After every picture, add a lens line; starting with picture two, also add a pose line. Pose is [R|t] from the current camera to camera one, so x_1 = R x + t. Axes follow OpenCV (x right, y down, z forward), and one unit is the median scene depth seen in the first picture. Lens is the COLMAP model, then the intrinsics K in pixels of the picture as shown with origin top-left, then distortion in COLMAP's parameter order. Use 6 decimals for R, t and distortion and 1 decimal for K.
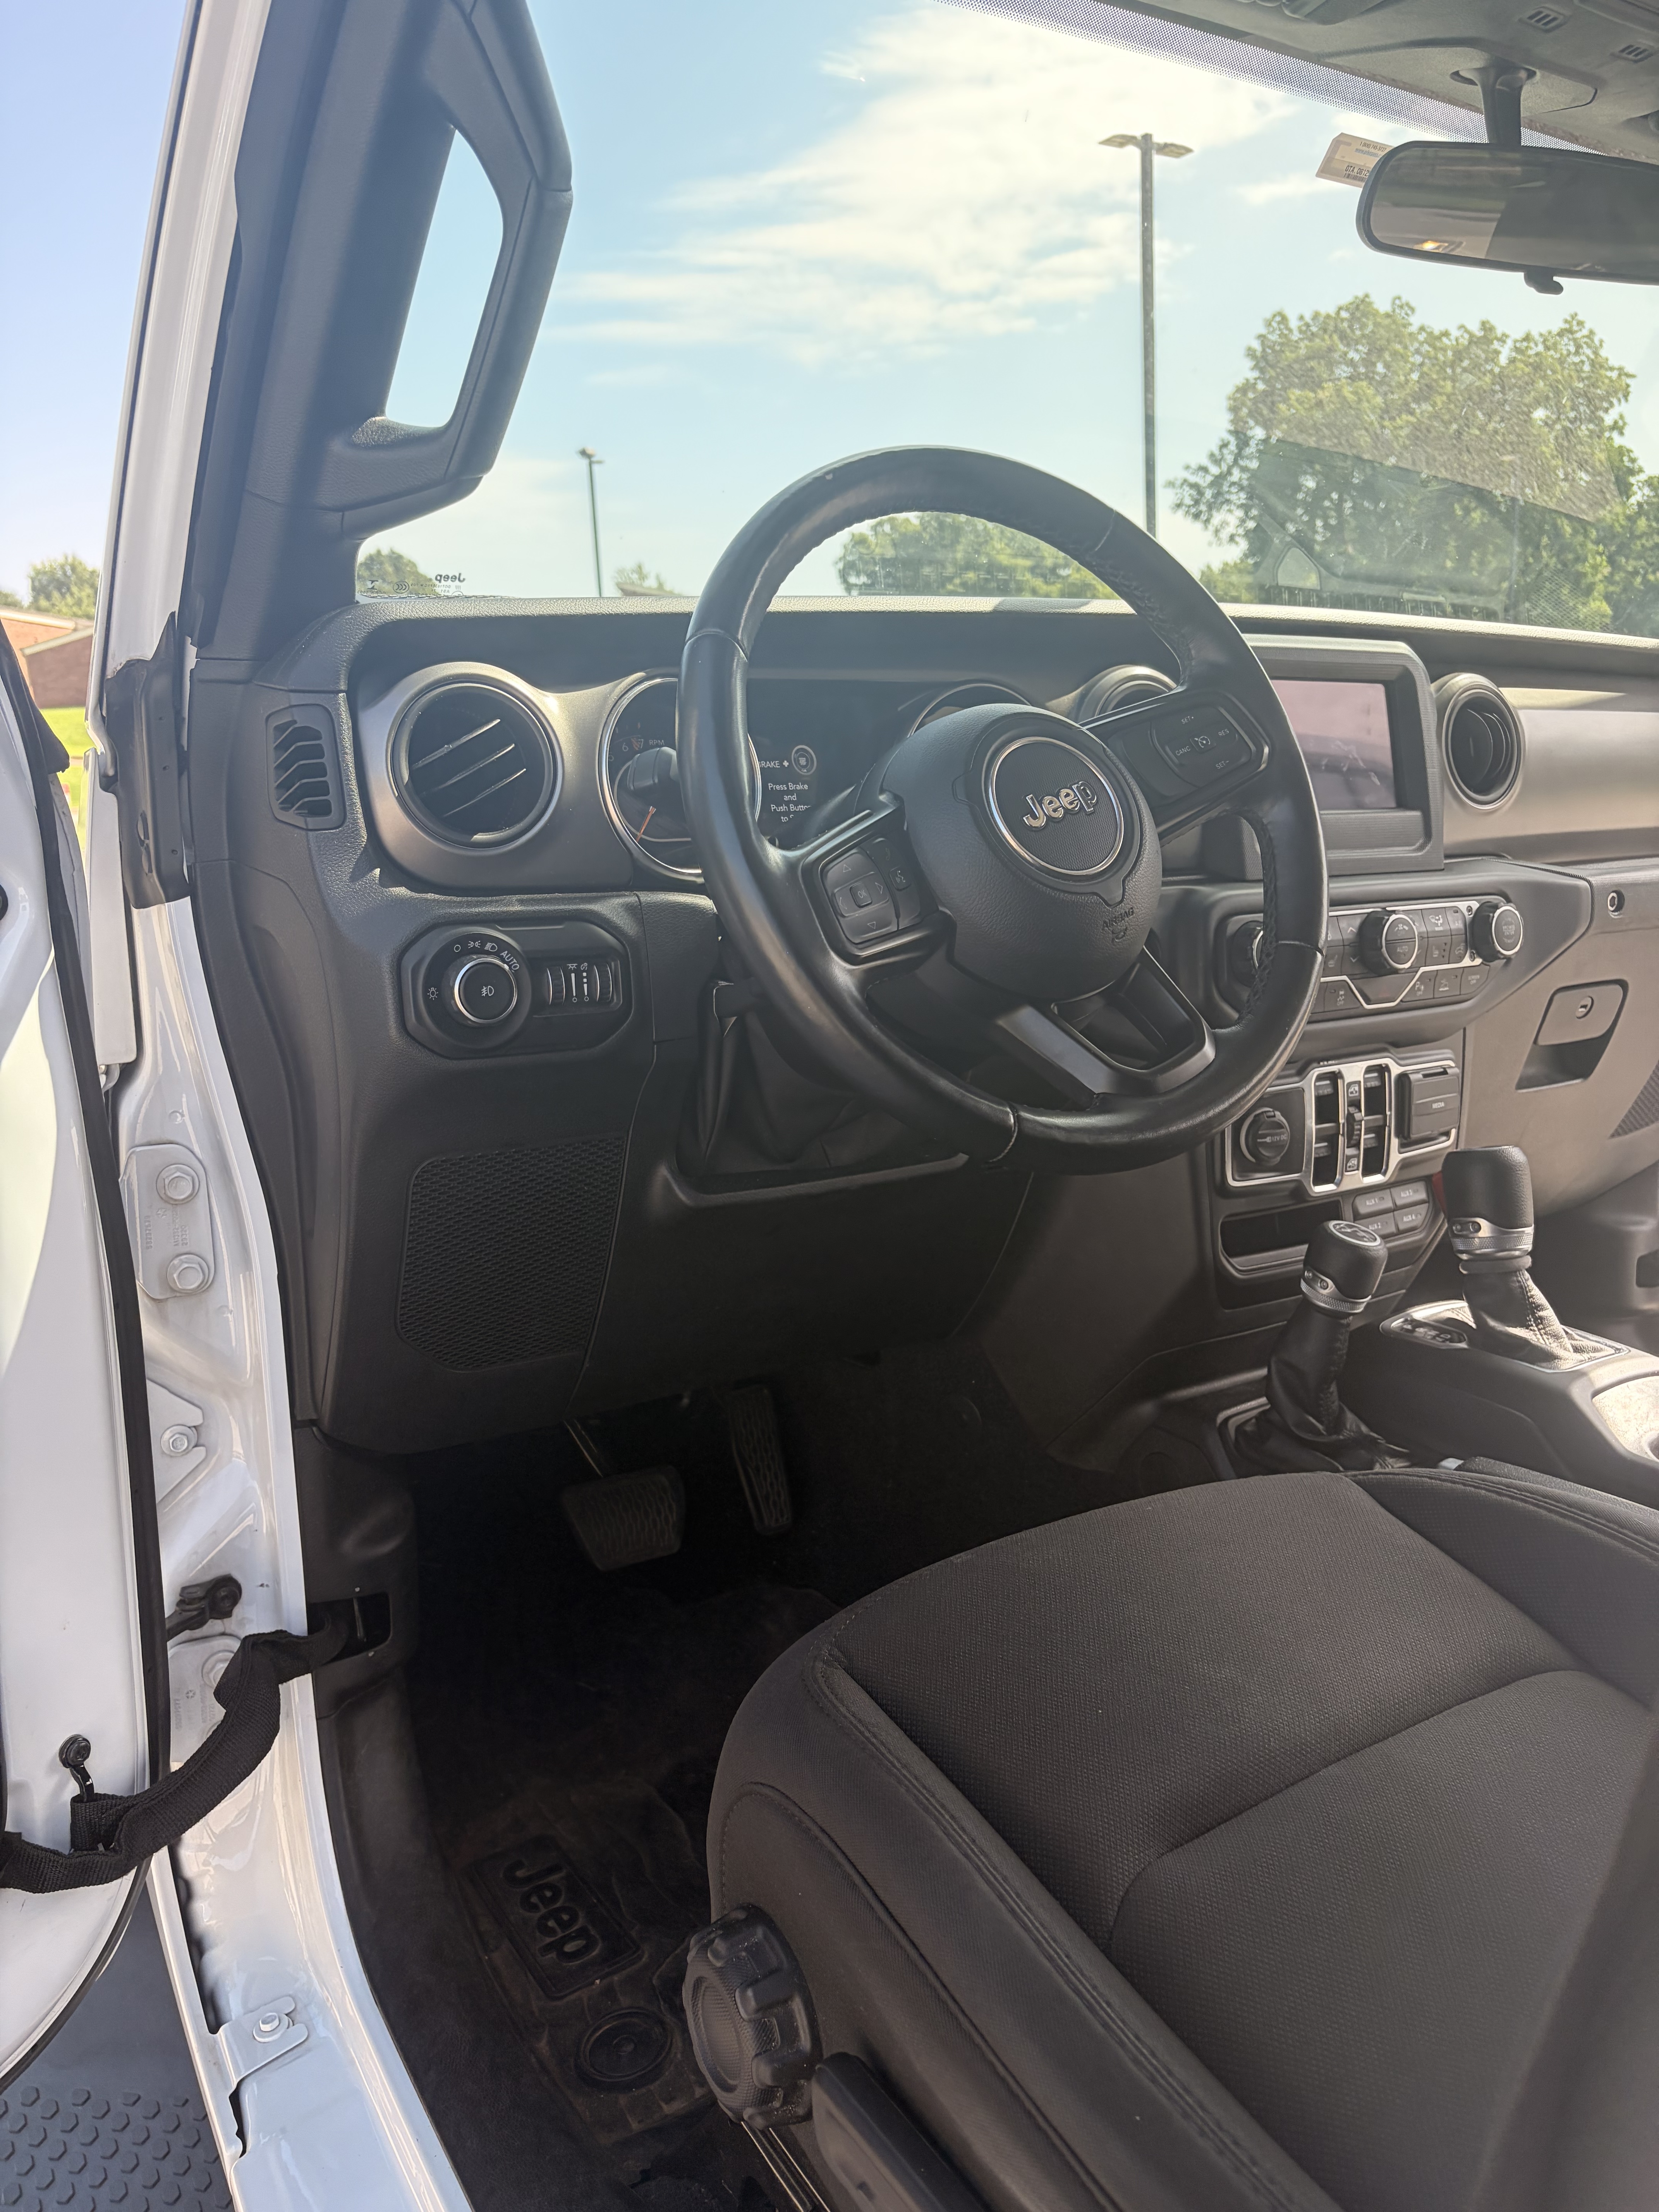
lens RADIAL K [[1709.9, 0, 817.1], [0, 1709.9, 1106.9], [0, 0, 1]] dist [0.004513, -0.018312]
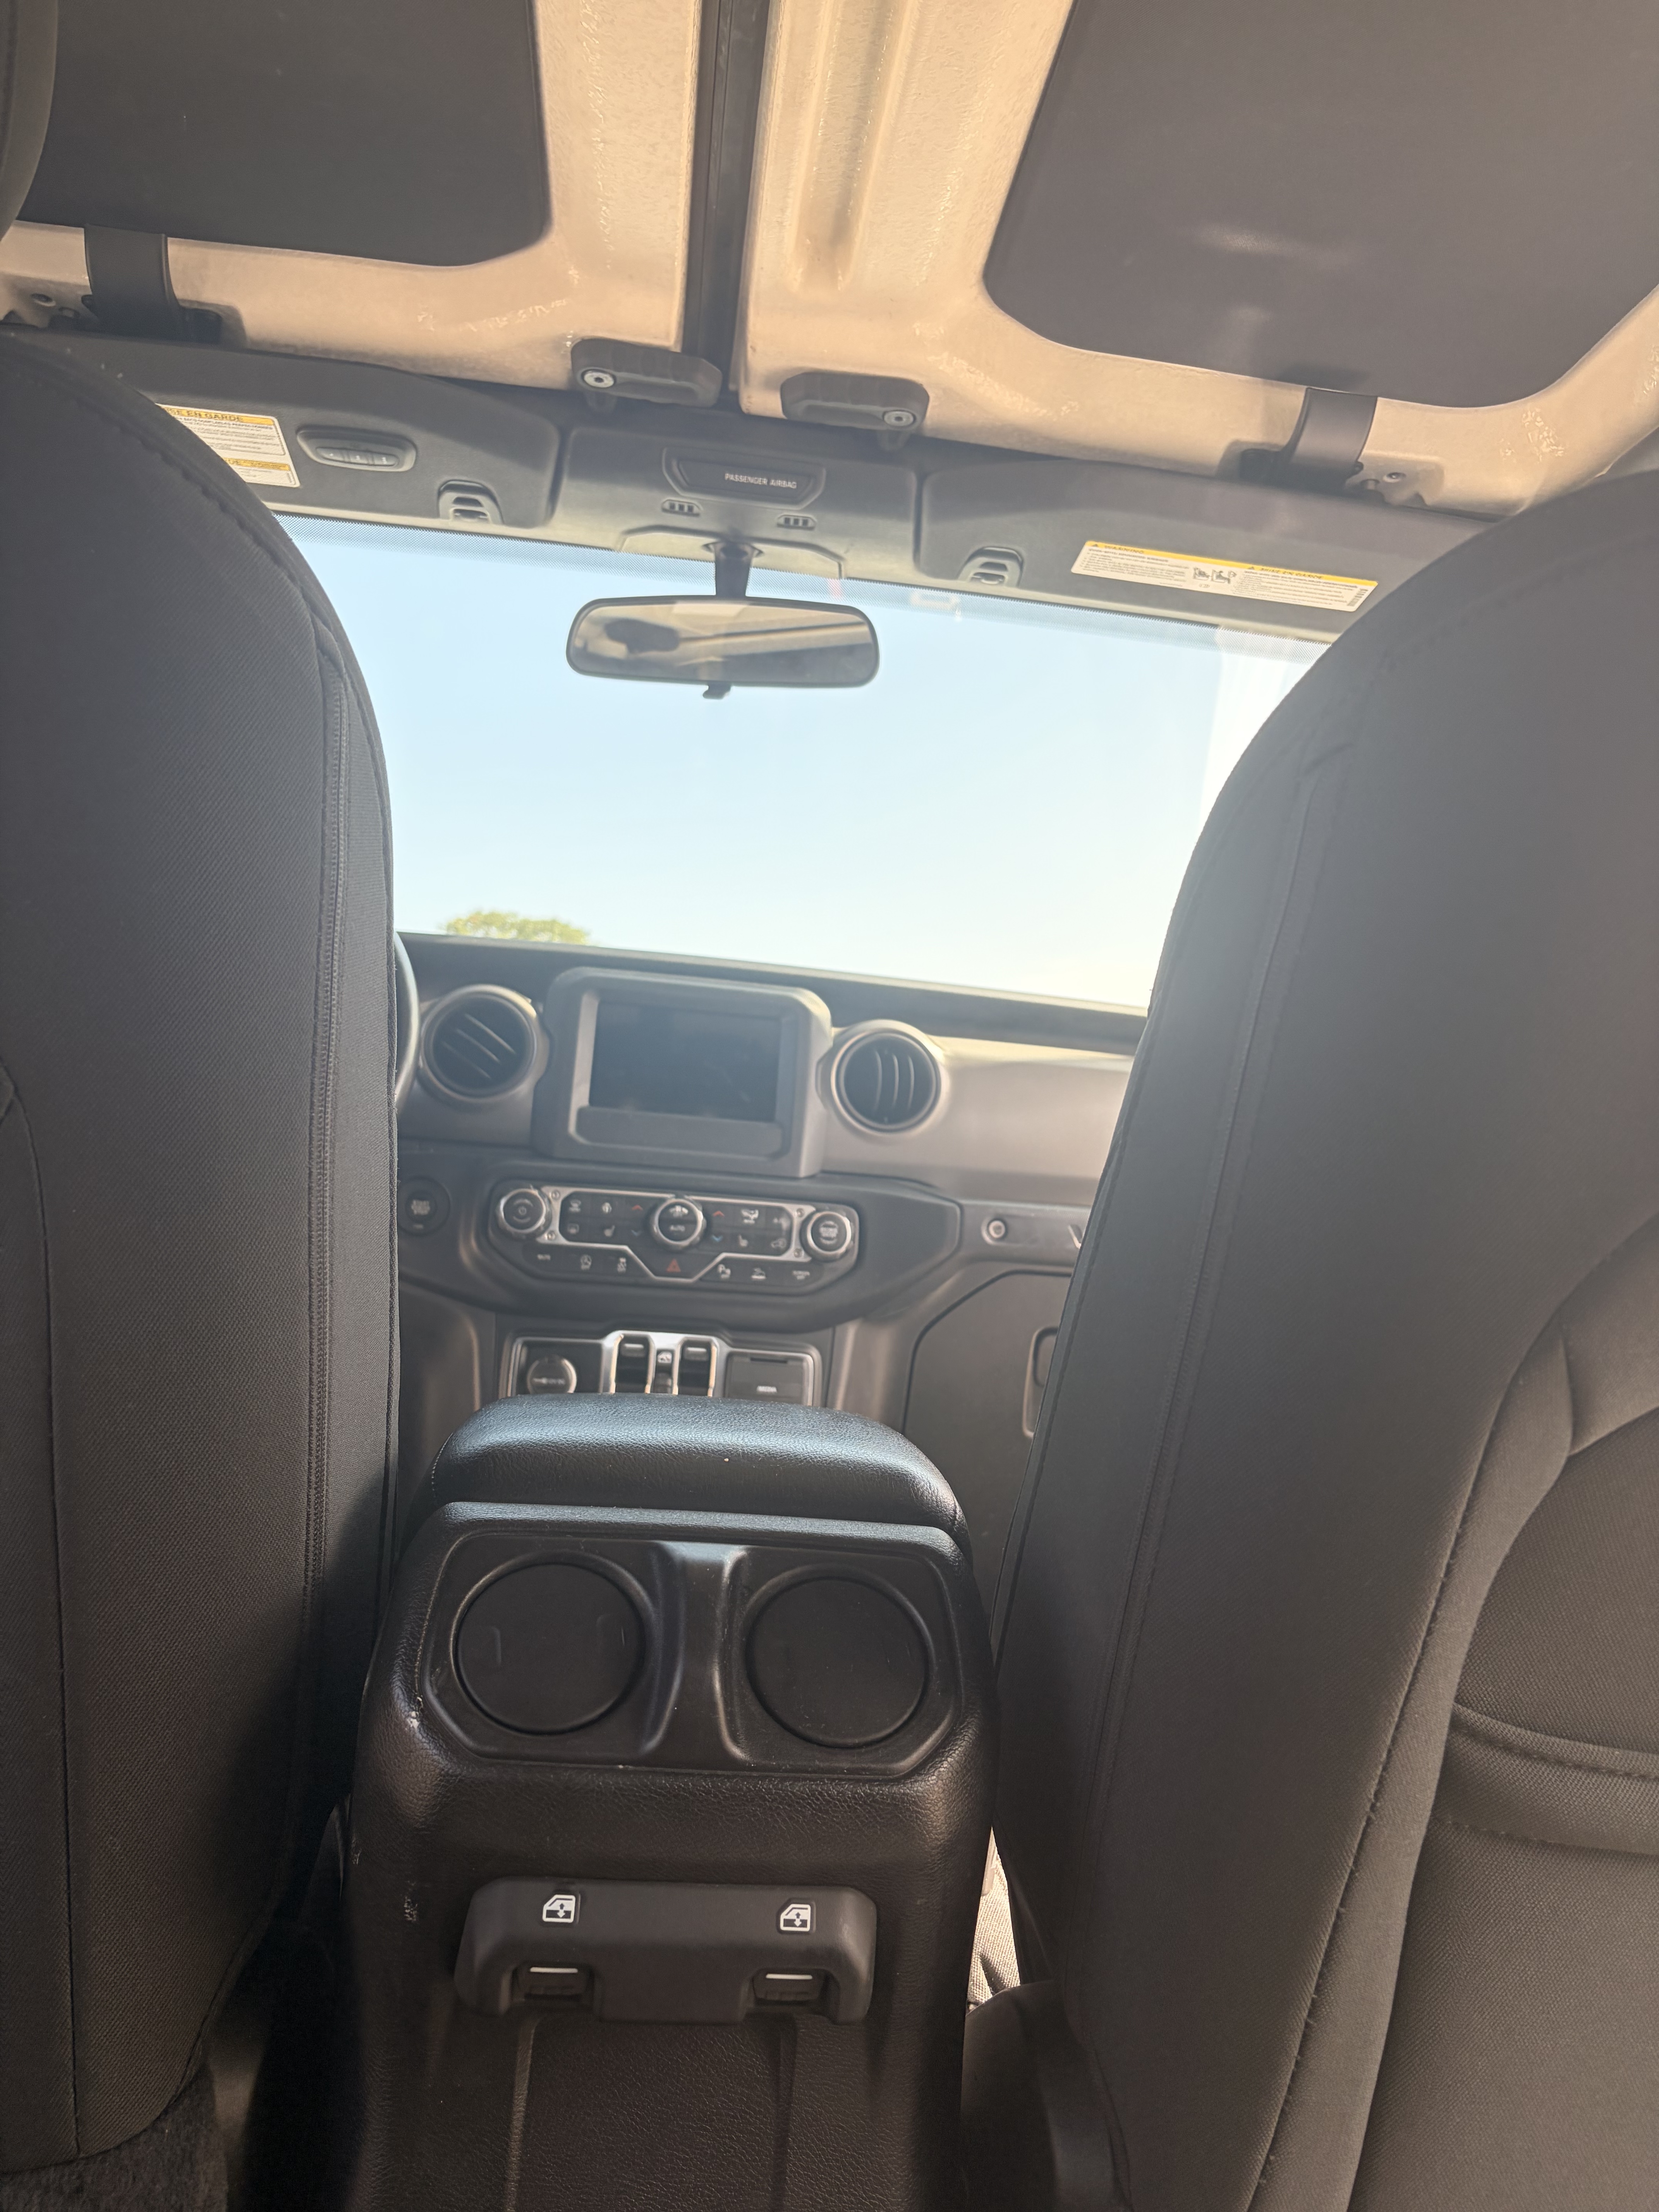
lens RADIAL K [[1709.9, 0, 842.6], [0, 1709.9, 1114.0], [0, 0, 1]] dist [0.004513, -0.018312]
pose [[0.899969, 0.054901, -0.432484, 0.895951], [-0.172535, 0.955895, -0.237689, 0.083761], [0.400360, 0.288532, 0.869748, 0.026000]]
